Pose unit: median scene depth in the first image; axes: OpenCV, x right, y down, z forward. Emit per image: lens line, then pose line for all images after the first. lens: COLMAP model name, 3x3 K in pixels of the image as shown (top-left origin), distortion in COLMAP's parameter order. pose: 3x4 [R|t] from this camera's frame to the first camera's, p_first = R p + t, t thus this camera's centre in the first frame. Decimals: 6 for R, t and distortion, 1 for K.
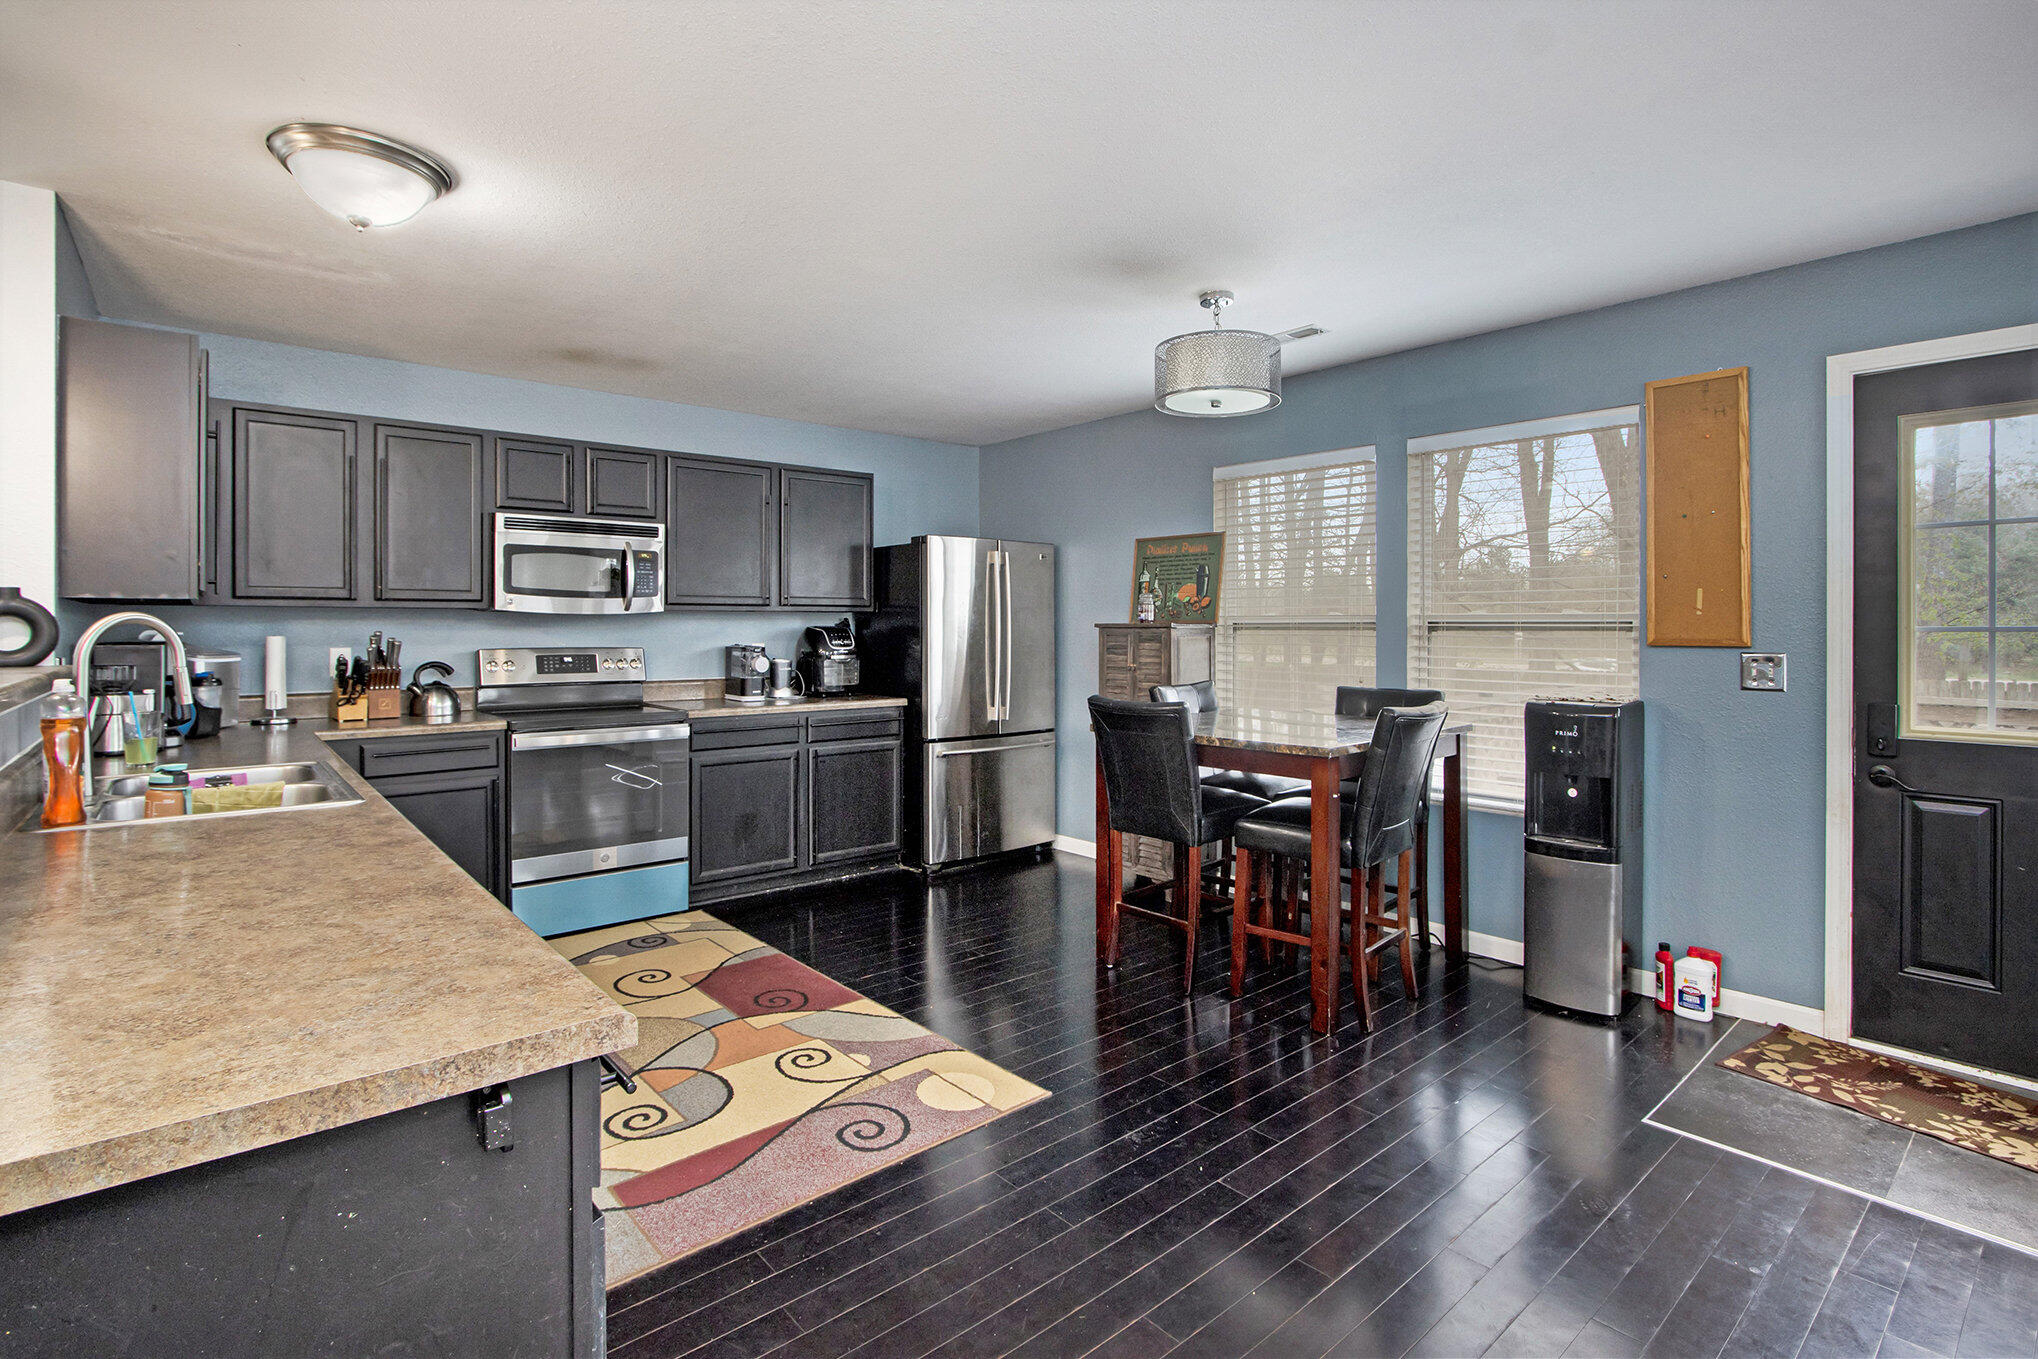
lens RADIAL K [[1052.7, 0, 1035.7], [0, 1052.7, 633.7], [0, 0, 1]] dist [0.015156, 0.000553]
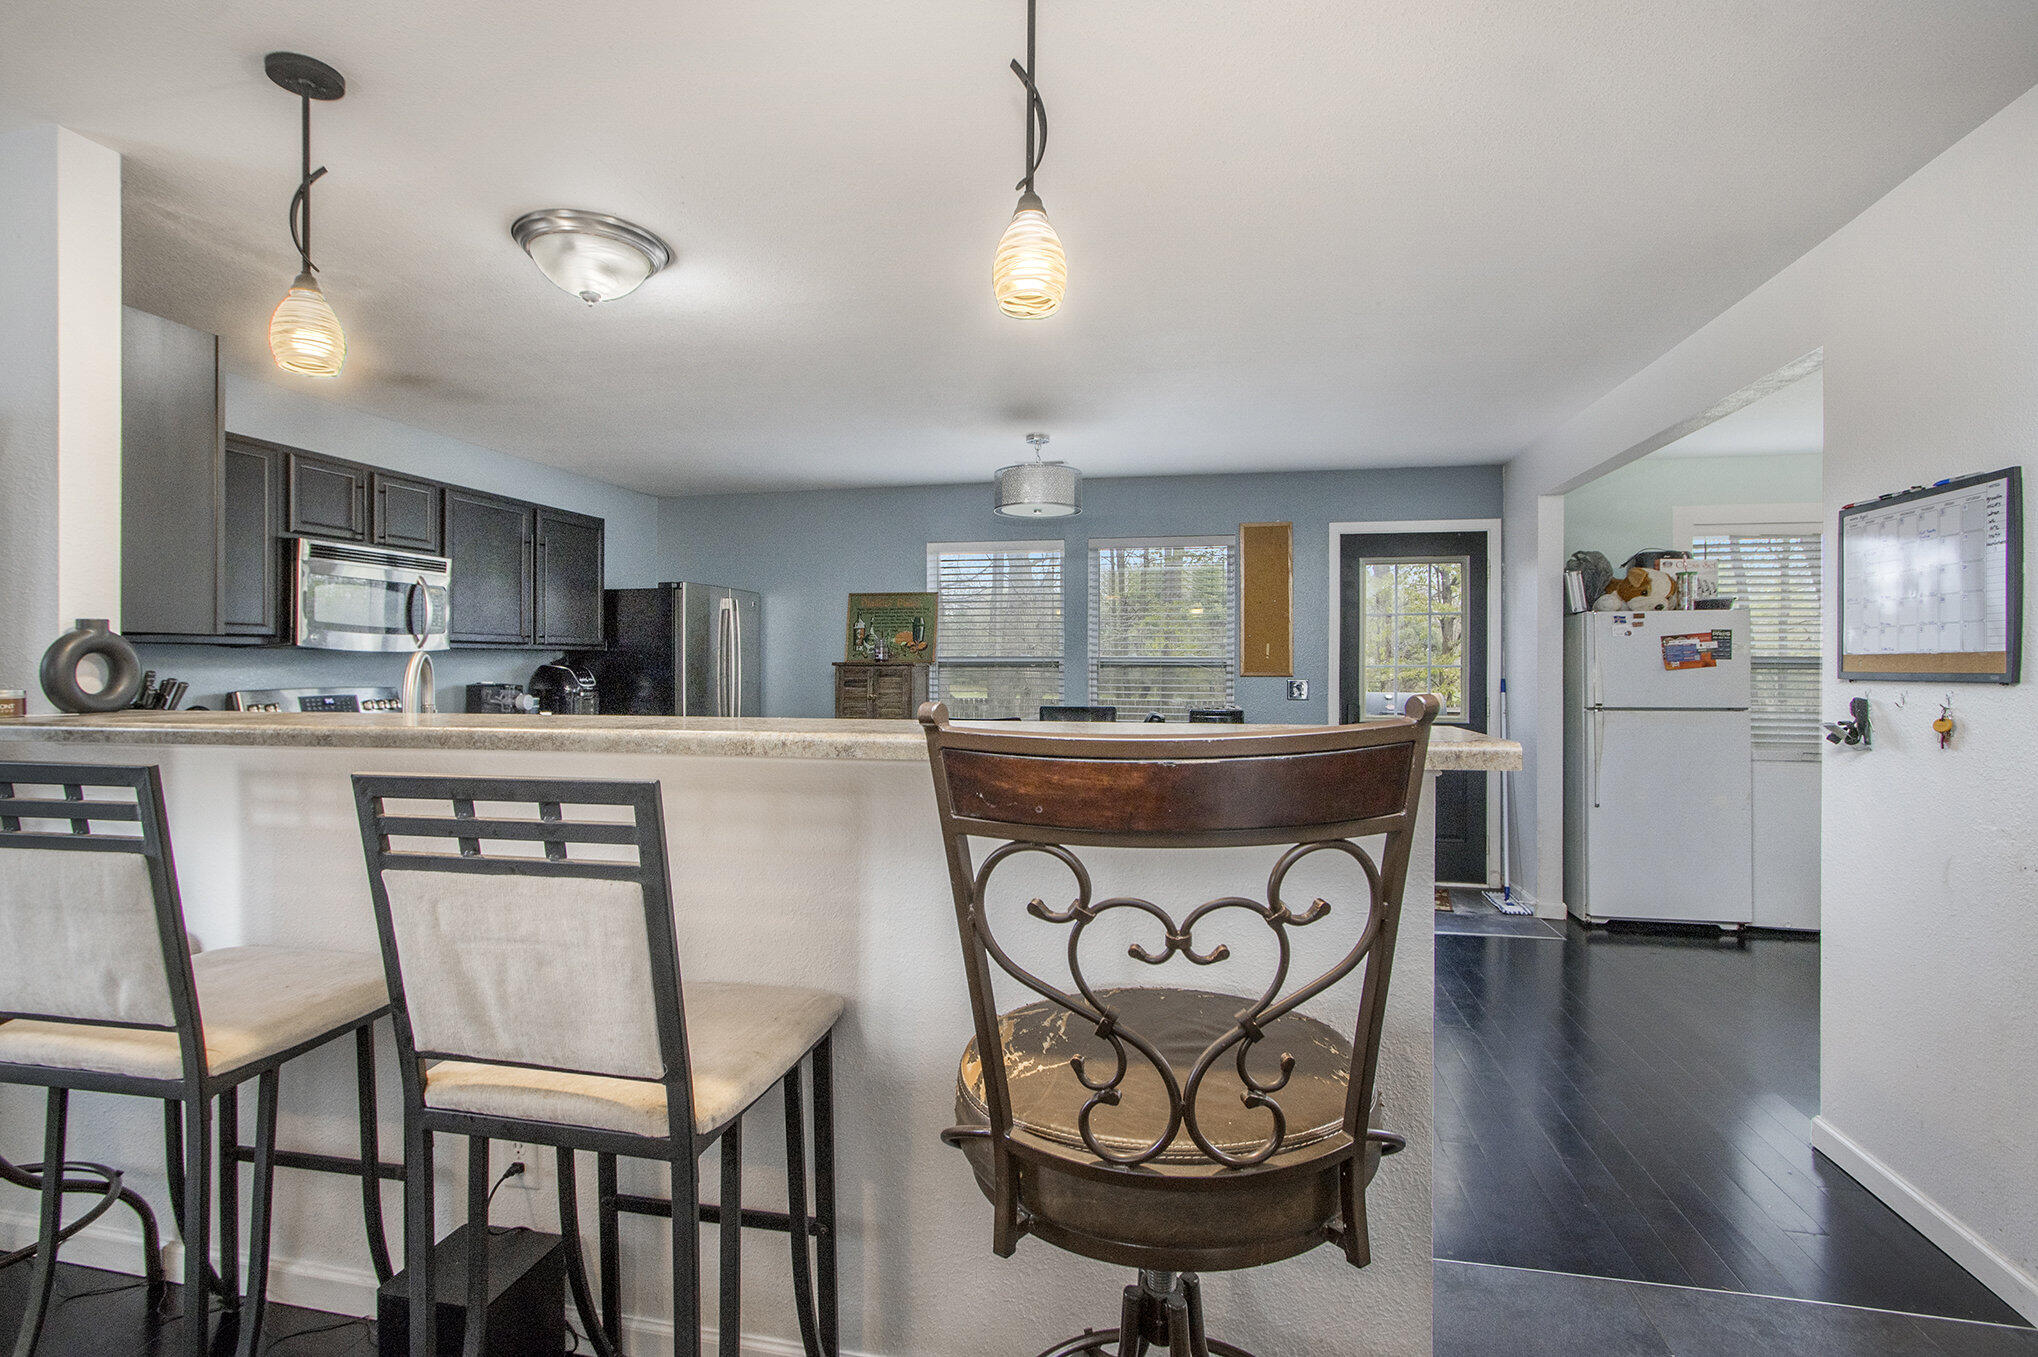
lens RADIAL K [[968.7, 0, 1034.3], [0, 968.7, 674.5], [0, 0, 1]] dist [-0.006902, 0.000098]
pose [[0.793514, -0.006074, 0.608521, -0.511545], [0.003515, 0.999979, 0.005398, -0.000786], [-0.608541, -0.002144, 0.793519, -0.032652]]
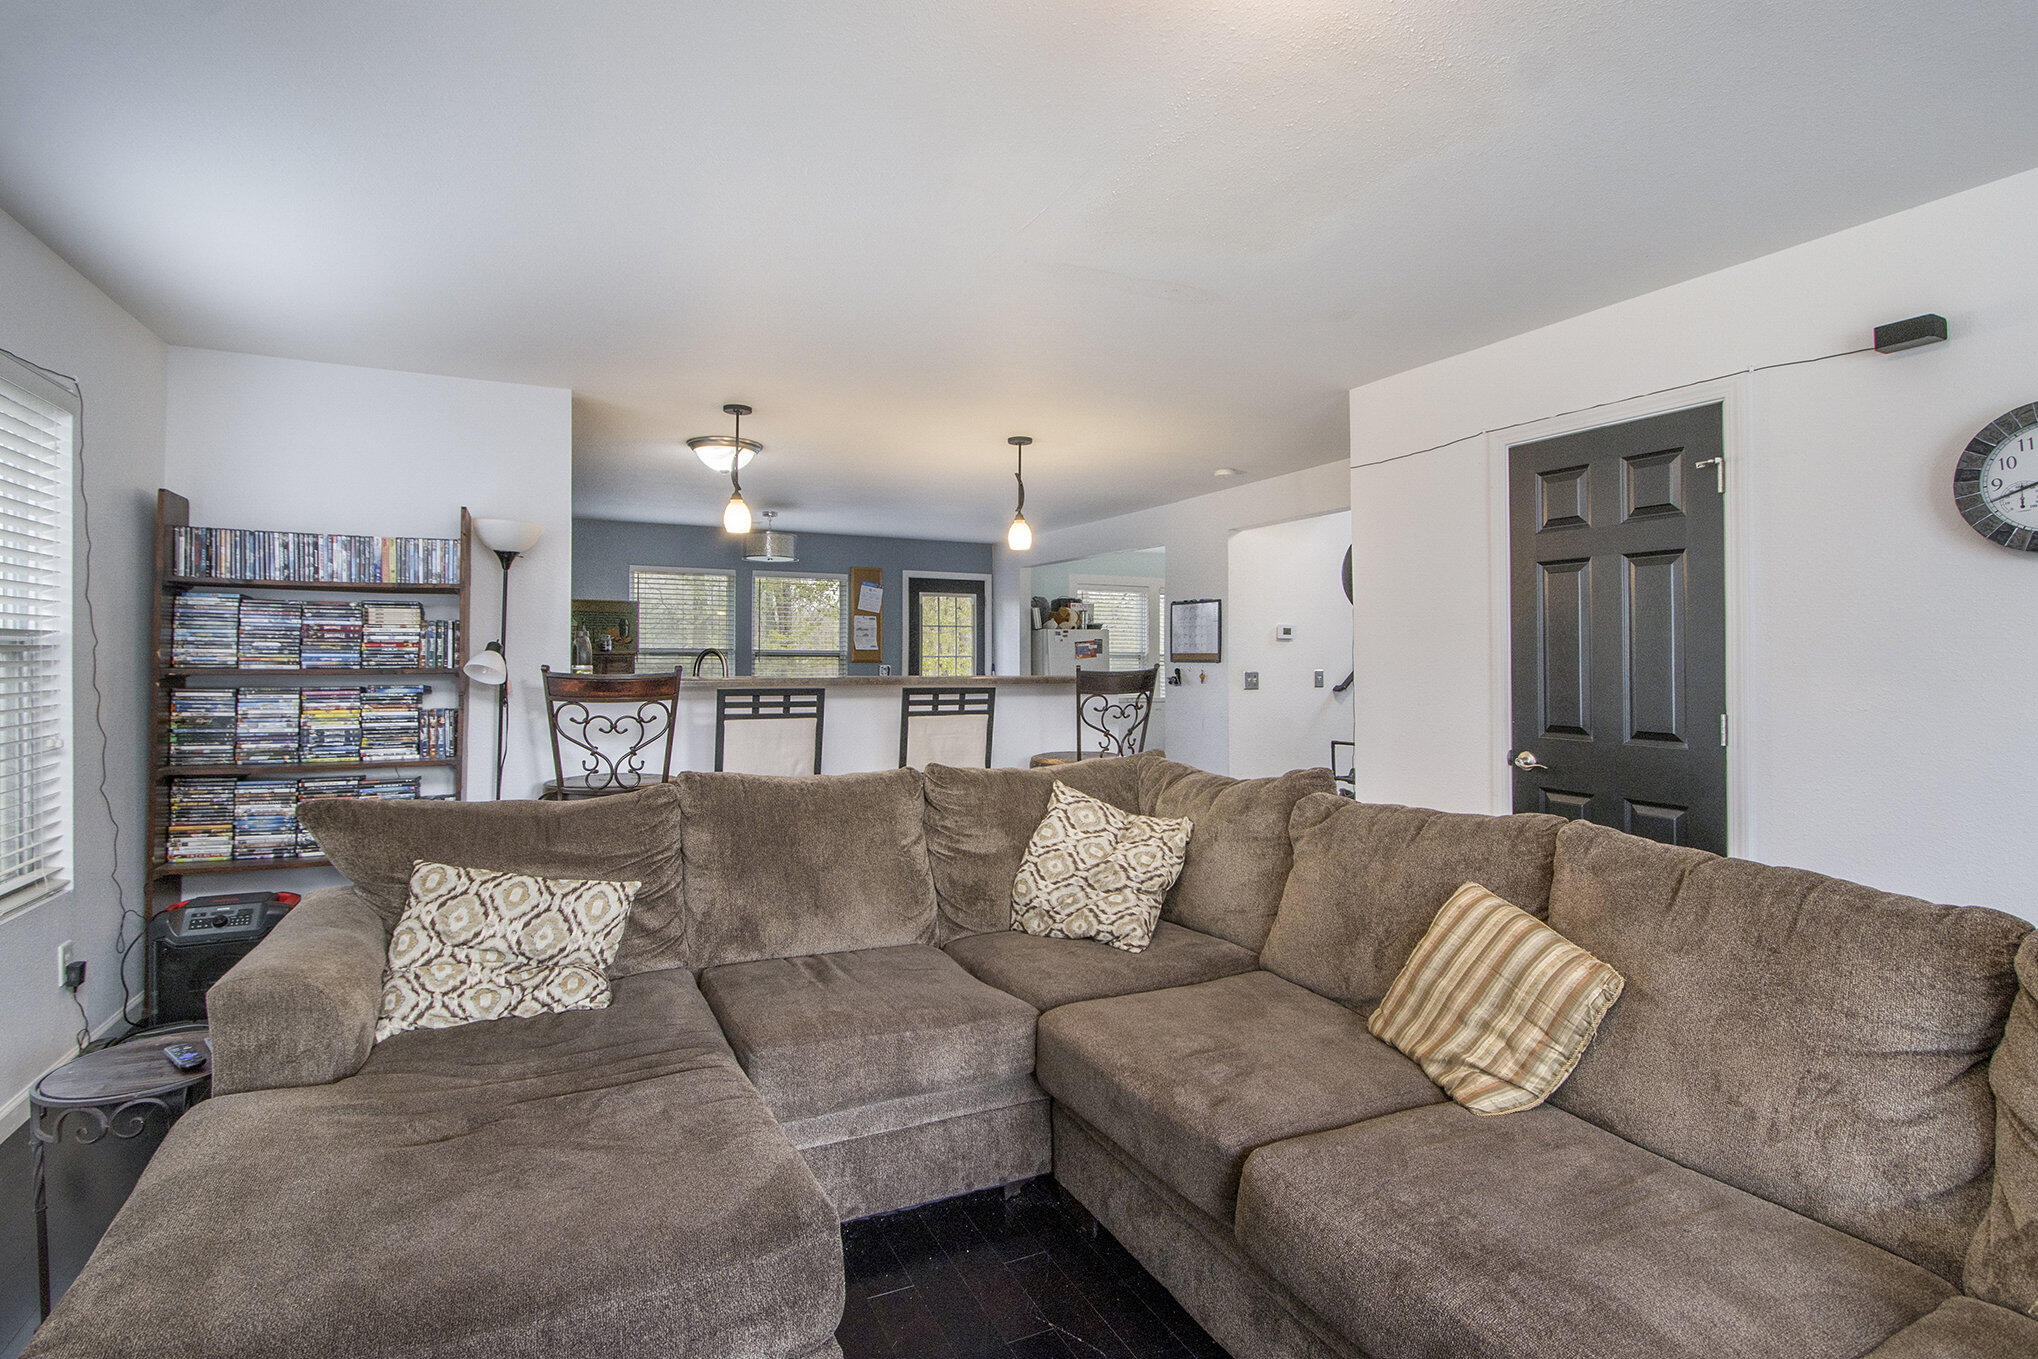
lens RADIAL K [[968.7, 0, 1002.0], [0, 968.7, 654.5], [0, 0, 1]] dist [-0.024905, 0.000195]
pose [[0.273837, 0.003052, 0.961771, -1.360866], [0.001793, 0.999992, -0.003684, 0.000304], [-0.961774, 0.002733, 0.273829, -0.040428]]
